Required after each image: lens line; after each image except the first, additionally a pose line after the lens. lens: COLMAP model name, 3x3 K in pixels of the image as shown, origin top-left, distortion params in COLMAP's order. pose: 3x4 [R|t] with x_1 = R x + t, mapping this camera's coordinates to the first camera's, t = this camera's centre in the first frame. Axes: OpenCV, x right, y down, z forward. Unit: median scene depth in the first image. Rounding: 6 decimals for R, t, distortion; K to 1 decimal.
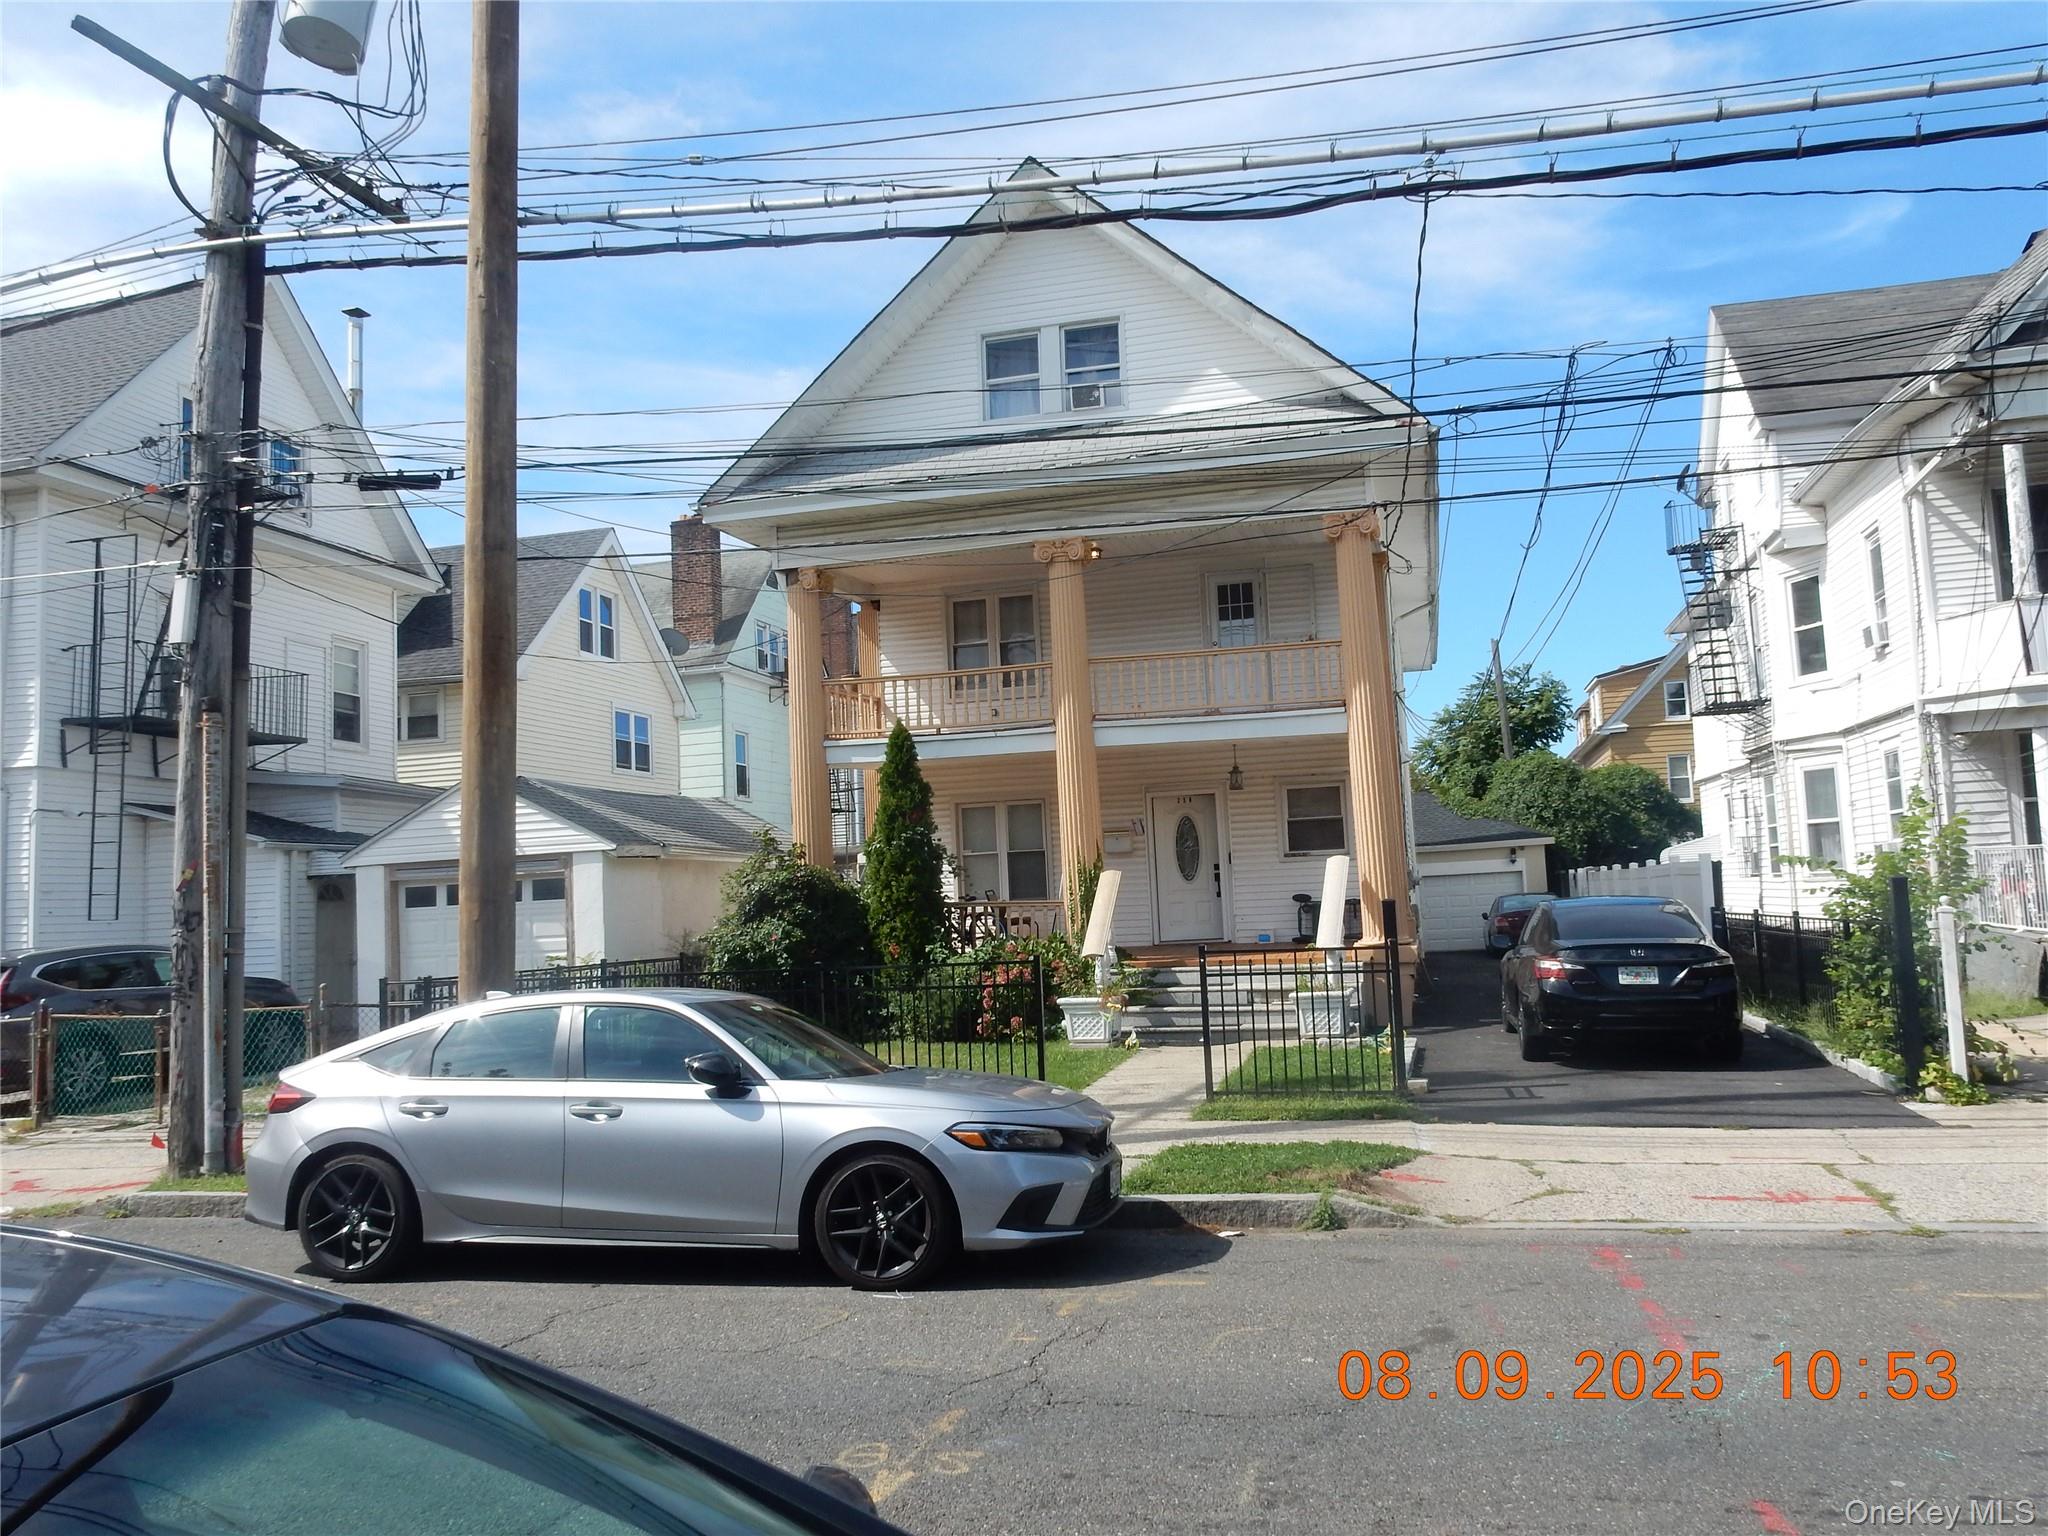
lens RADIAL K [[1525.0, 0, 1013.8], [0, 1525.0, 778.8], [0, 0, 1]] dist [-0.002150, -0.000206]
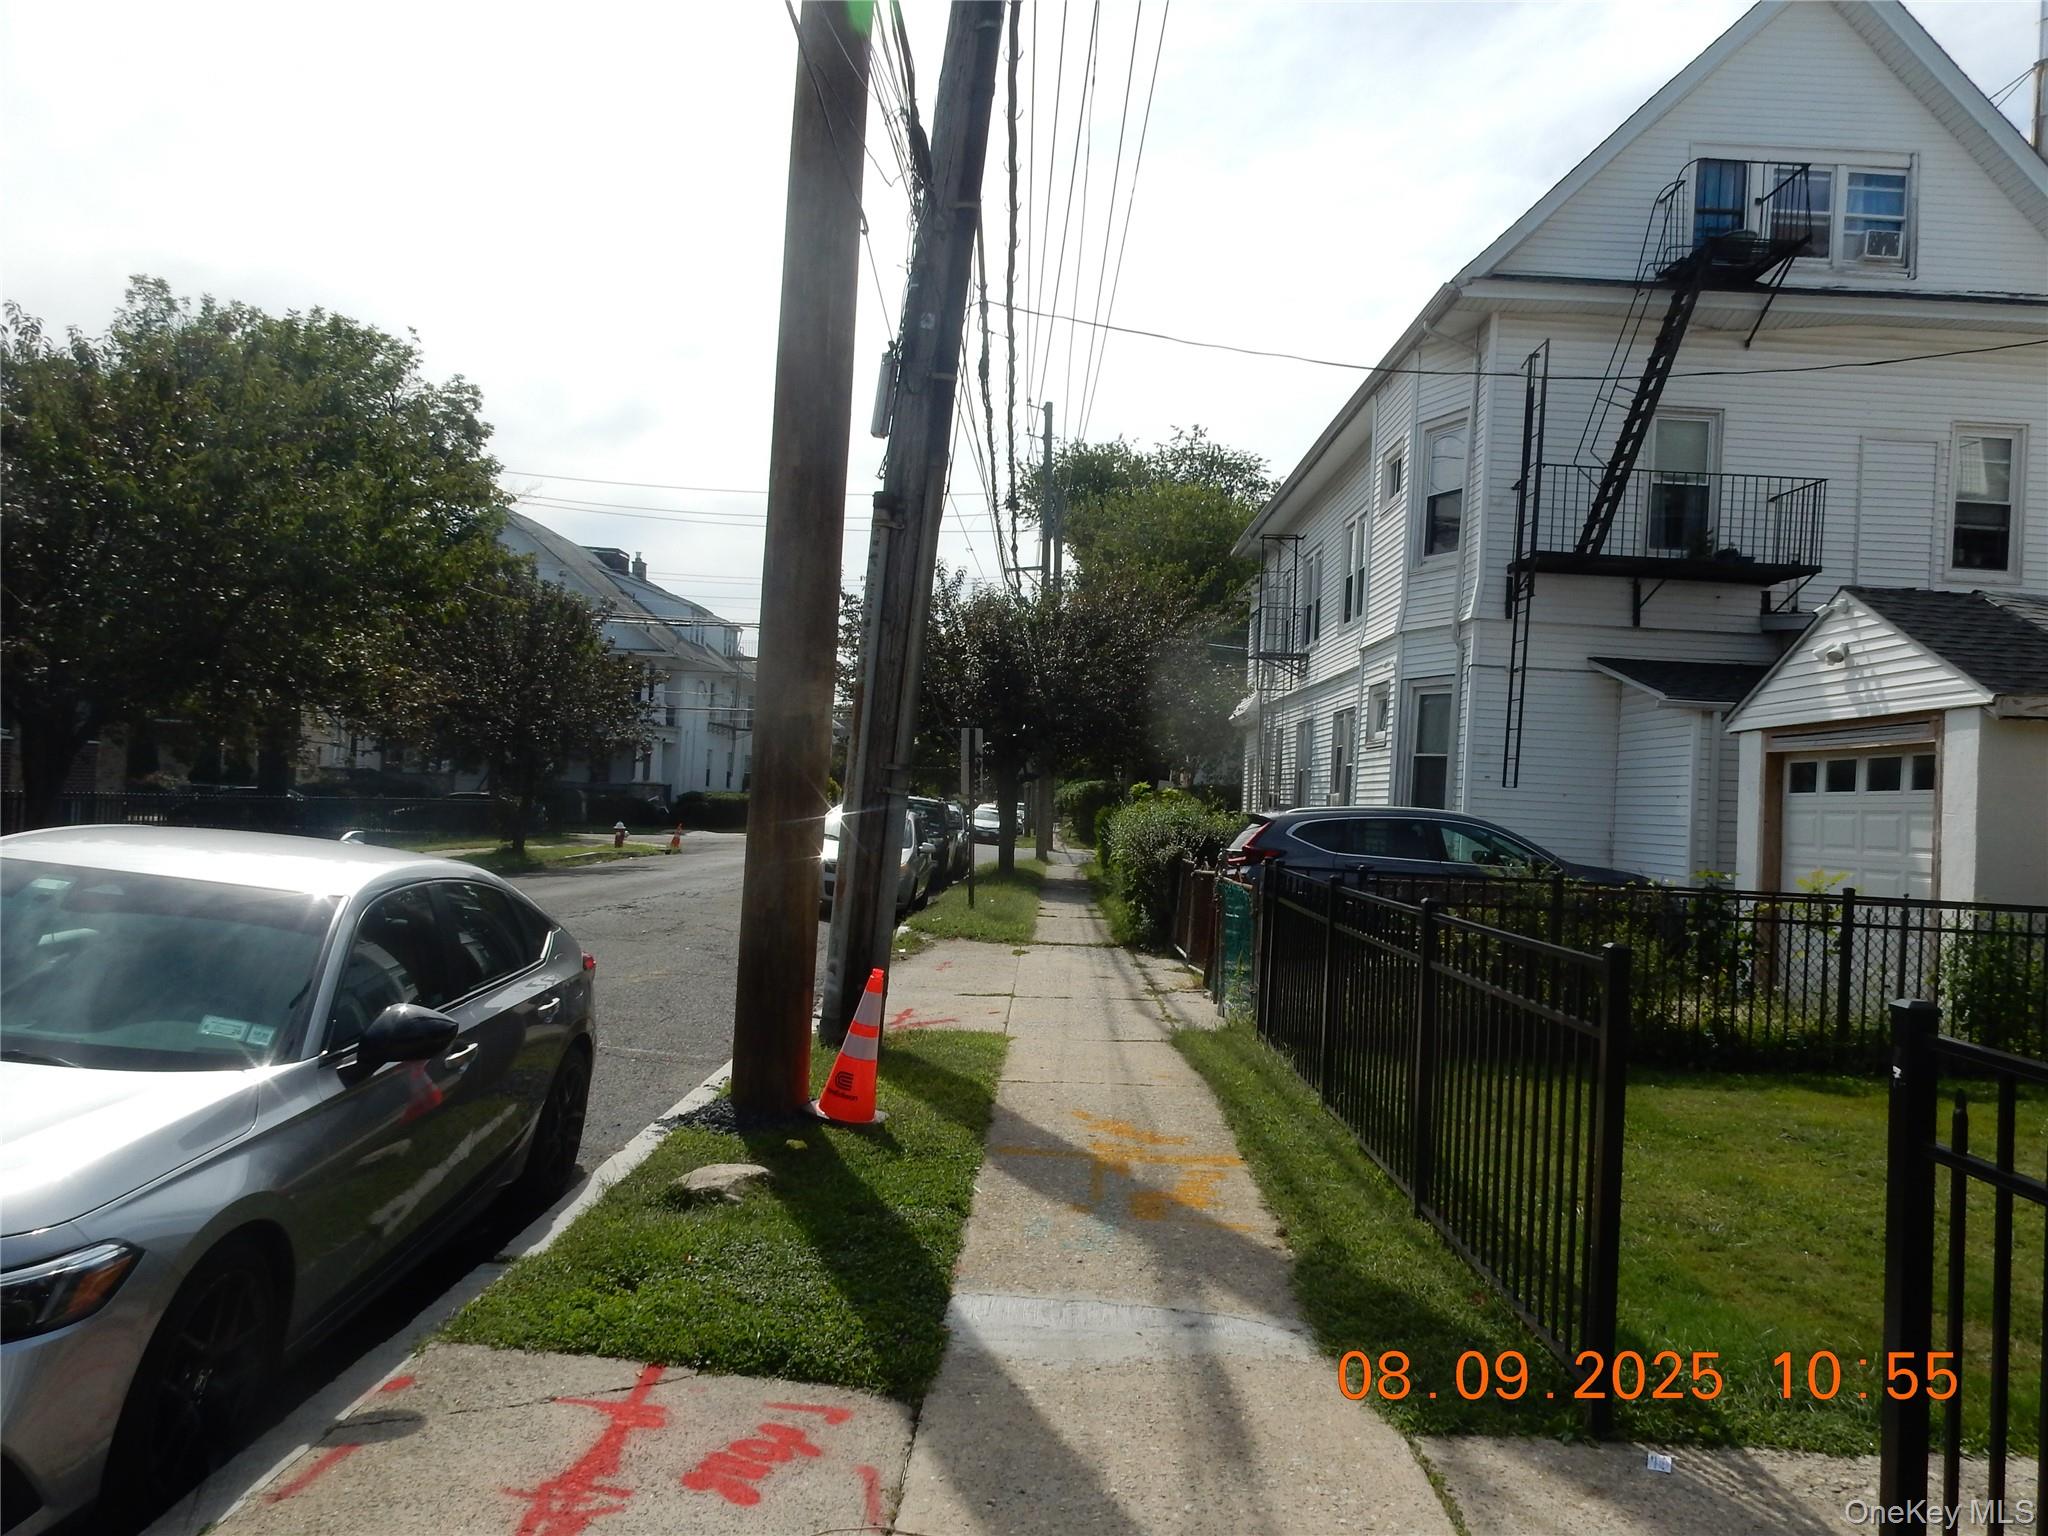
lens RADIAL K [[1525.0, 0, 1018.9], [0, 1525.0, 774.4], [0, 0, 1]] dist [-0.002150, -0.000206]
pose [[0.240779, 0.038581, -0.969813, 0.193321], [0.017756, 0.998867, 0.044145, 0.041183], [0.970417, -0.027850, 0.239821, 0.516007]]
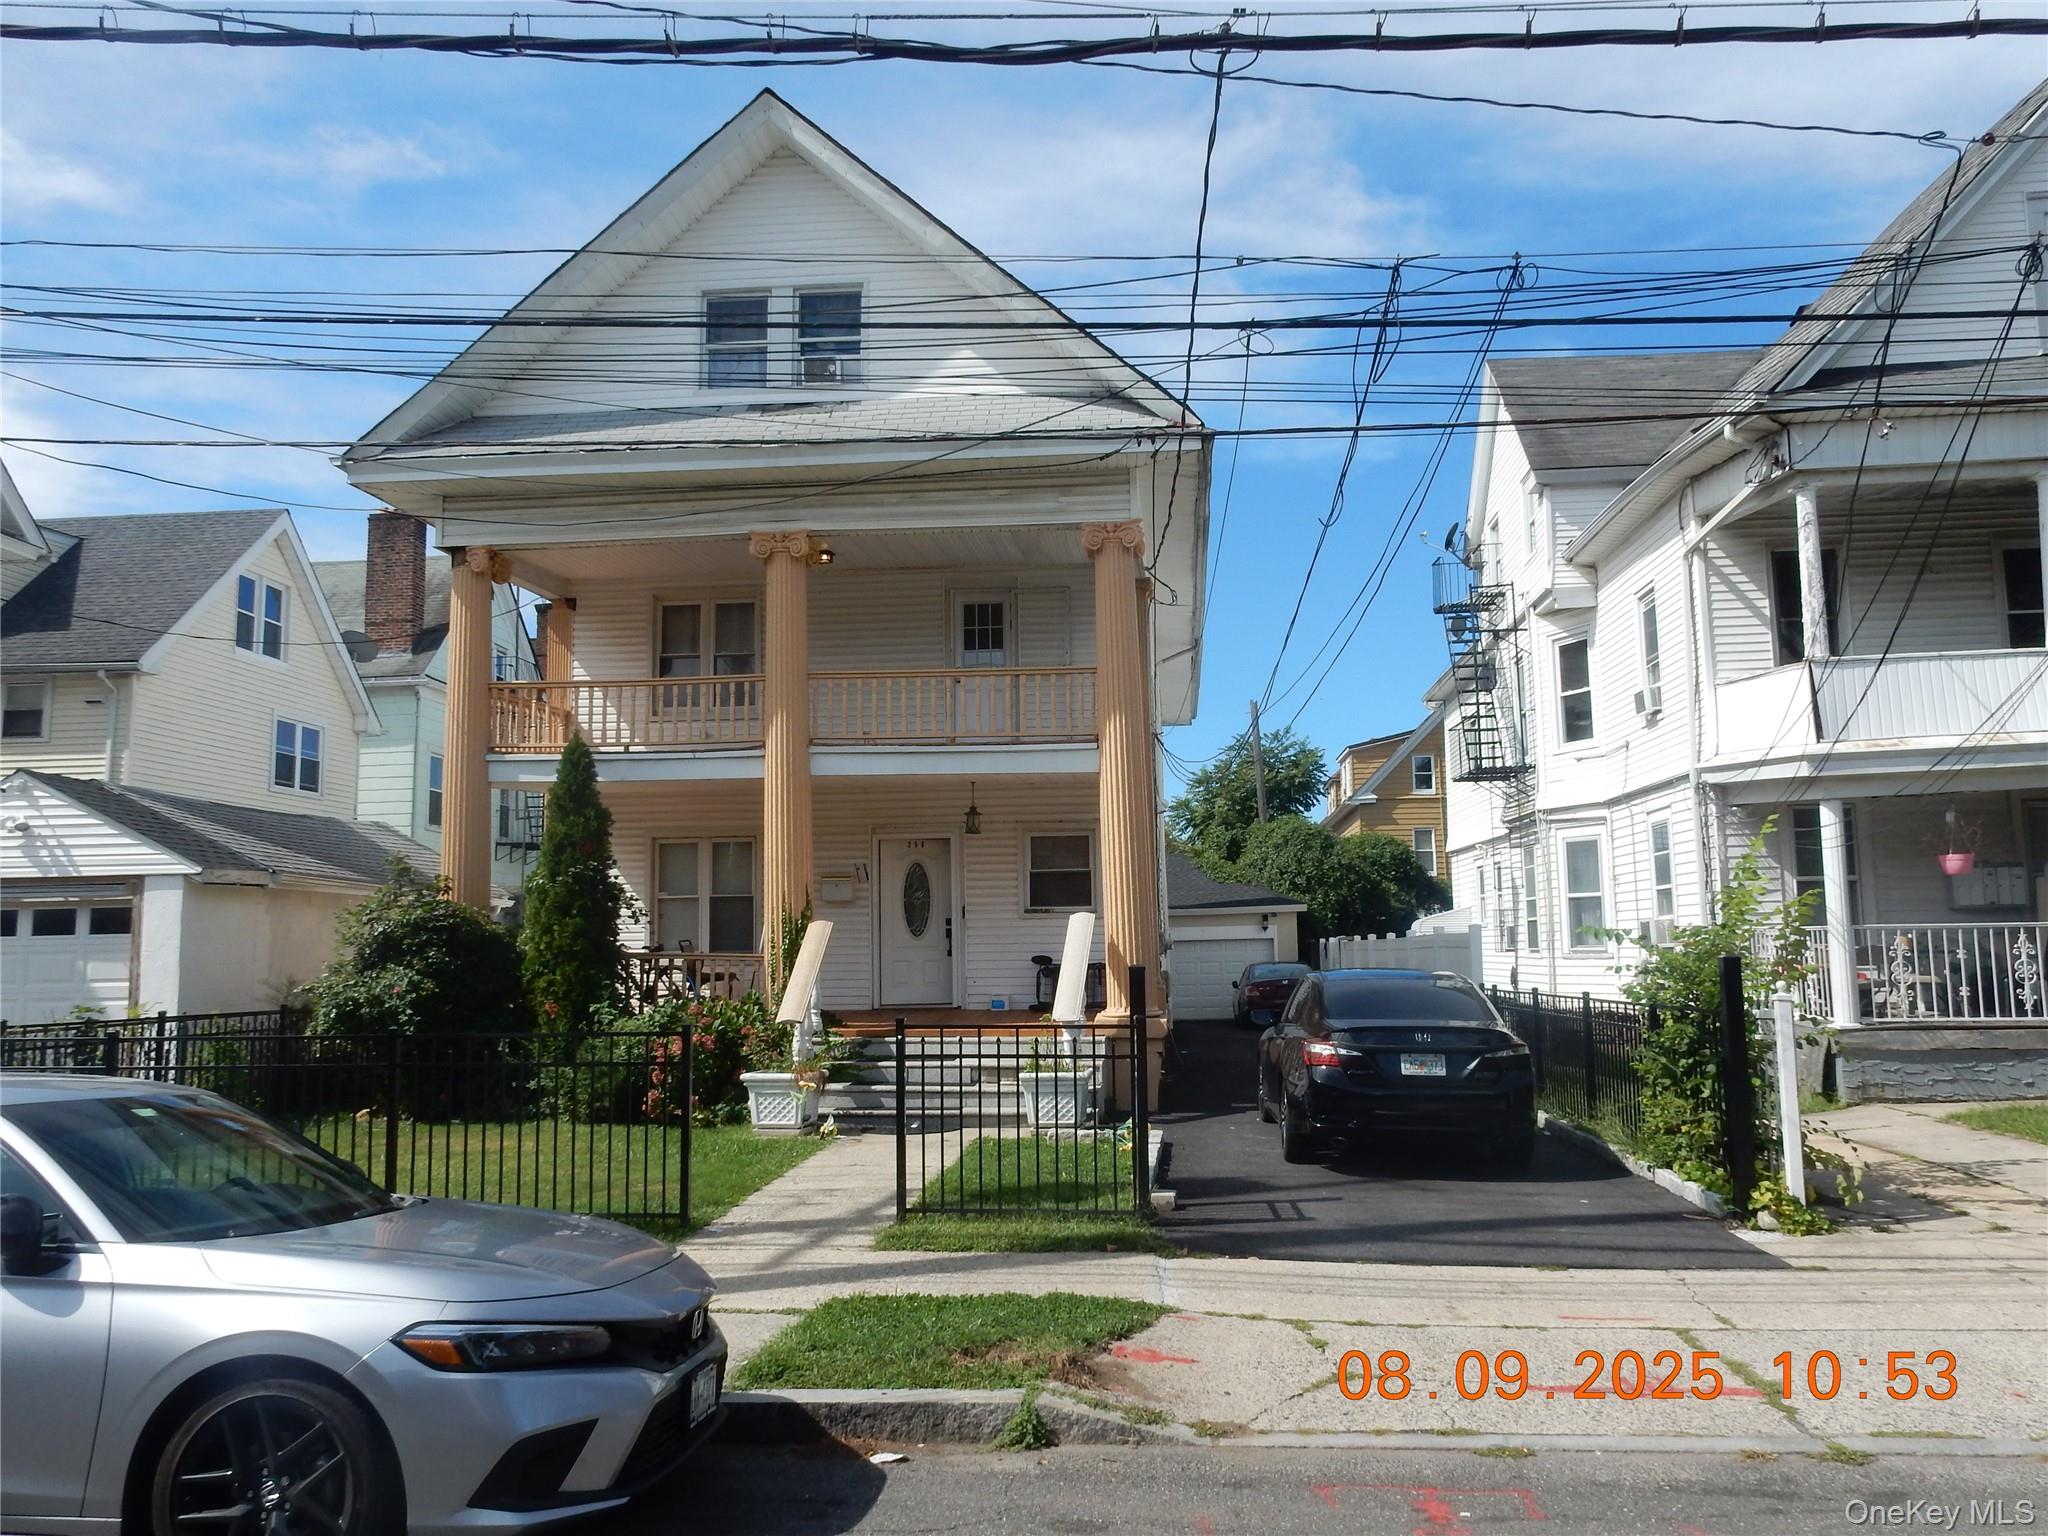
lens RADIAL K [[1525.0, 0, 1018.3], [0, 1525.0, 780.8], [0, 0, 1]] dist [-0.002150, -0.000206]
pose [[0.986373, 0.048298, 0.157274, 0.034201], [-0.042708, 0.998336, -0.038736, 0.010156], [-0.158883, 0.031492, 0.986795, 0.137939]]
